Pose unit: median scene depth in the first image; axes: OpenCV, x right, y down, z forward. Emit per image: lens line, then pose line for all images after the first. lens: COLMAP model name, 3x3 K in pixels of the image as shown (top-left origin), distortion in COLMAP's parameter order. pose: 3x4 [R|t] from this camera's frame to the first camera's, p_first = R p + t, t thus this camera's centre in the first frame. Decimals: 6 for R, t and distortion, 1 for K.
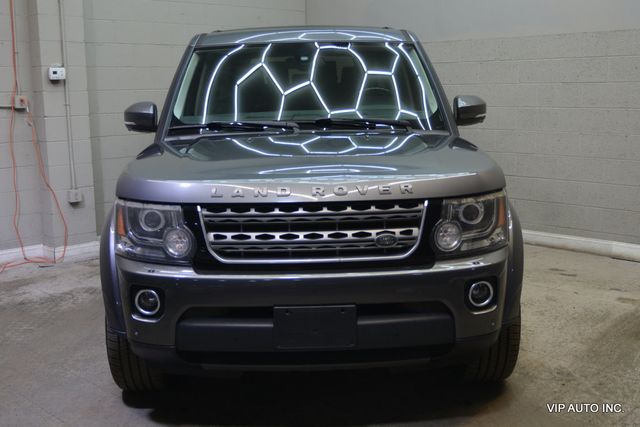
lens RADIAL K [[753.7, 0, 320.0], [0, 753.7, 213.5], [0, 0, 1]] dist [-0.006319, 0.011287]
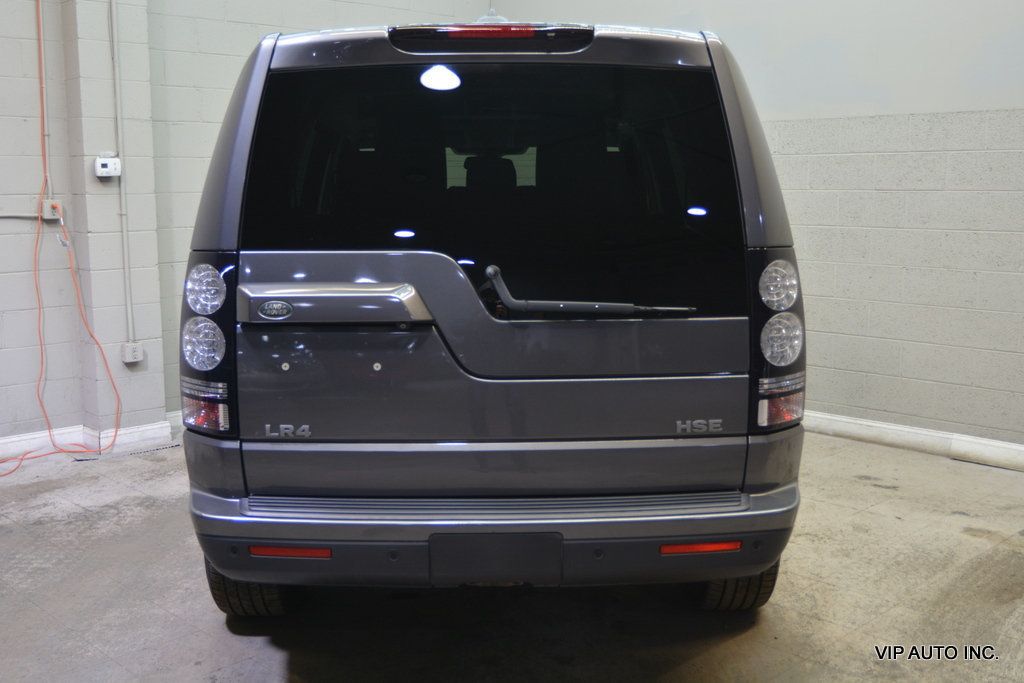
lens RADIAL K [[1075.3, 0, 512.0], [0, 1075.3, 341.5], [0, 0, 1]] dist [-0.003473, -0.013272]
pose [[0.999913, 0.012218, -0.004895, 0.010832], [-0.012318, 0.999706, -0.020908, -0.018309], [0.004639, 0.020966, 0.999769, 0.067046]]
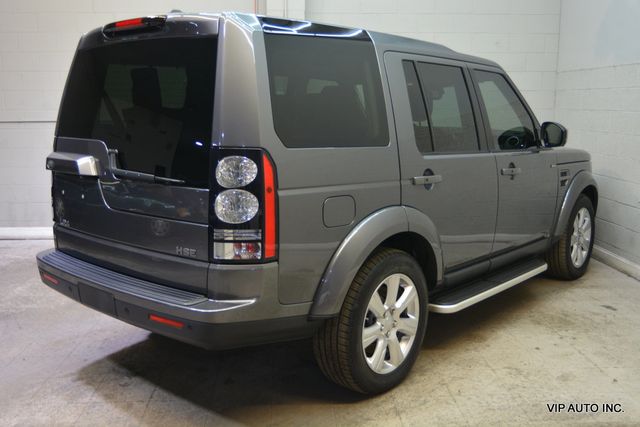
lens RADIAL K [[625.6, 0, 320.0], [0, 625.6, 213.5], [0, 0, 1]] dist [-0.012284, -0.001528]
pose [[0.739081, 0.130693, -0.660816, 0.447991], [-0.125830, 0.990517, 0.055166, -0.056222], [0.661760, 0.042378, 0.748517, 0.253090]]
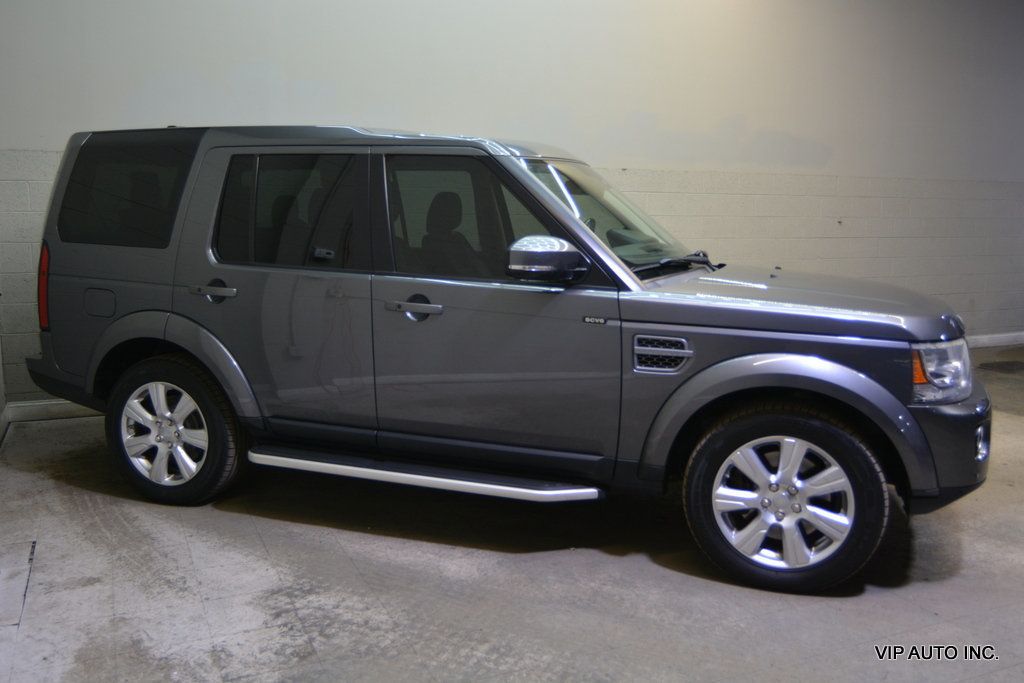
lens RADIAL K [[868.5, 0, 512.0], [0, 868.5, 341.5], [0, 0, 1]] dist [-0.009095, -0.004718]
pose [[0.351051, -0.118787, 0.928791, -0.714821], [0.140022, 0.987427, 0.073362, -0.084812], [-0.925828, 0.104298, 0.363270, 0.556820]]
